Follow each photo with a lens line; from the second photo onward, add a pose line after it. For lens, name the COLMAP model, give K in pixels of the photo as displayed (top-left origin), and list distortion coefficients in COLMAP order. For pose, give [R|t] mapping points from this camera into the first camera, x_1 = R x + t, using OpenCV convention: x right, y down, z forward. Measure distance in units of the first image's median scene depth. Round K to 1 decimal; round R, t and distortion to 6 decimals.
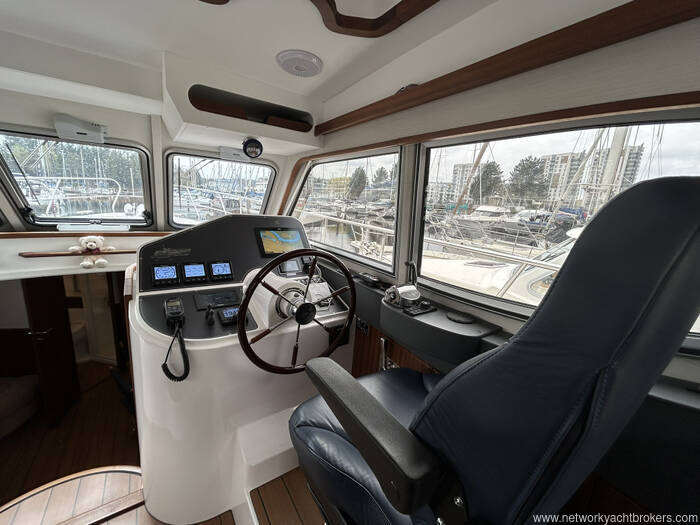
lens RADIAL K [[279.9, 0, 353.0], [0, 279.9, 265.8], [0, 0, 1]] dist [0.001074, -0.001360]
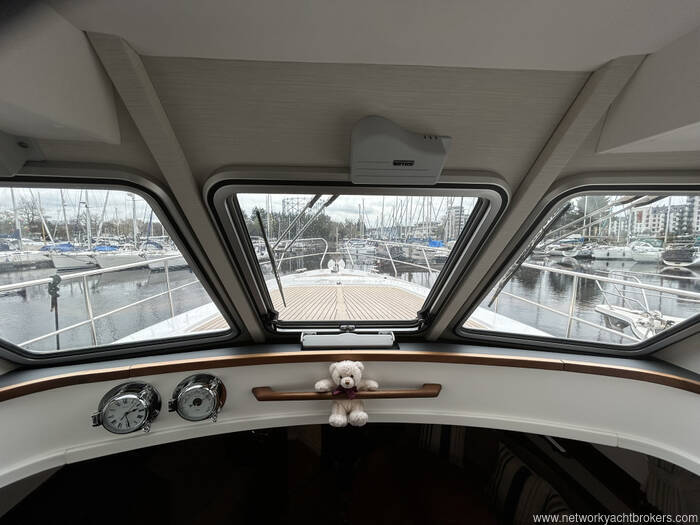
lens RADIAL K [[279.9, 0, 346.8], [0, 279.9, 261.2], [0, 0, 1]] dist [0.001074, -0.001360]
pose [[0.849760, -0.026085, -0.526525, -0.641435], [-0.062709, 0.986682, -0.150088, -0.216991], [0.523427, 0.160557, 0.836807, 0.512199]]
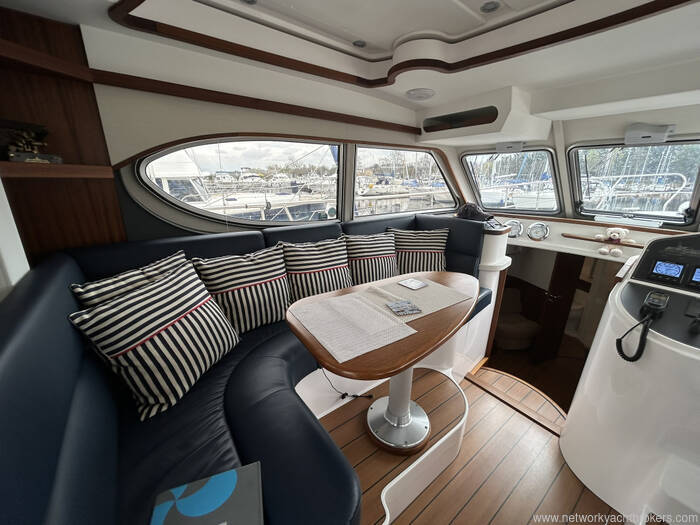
lens RADIAL K [[279.9, 0, 347.7], [0, 279.9, 263.3], [0, 0, 1]] dist [0.001074, -0.001360]
pose [[0.022135, 0.230542, -0.972811, 0.171970], [-0.232776, 0.947495, 0.219246, 0.035345], [0.972278, 0.221594, 0.074638, -0.114015]]
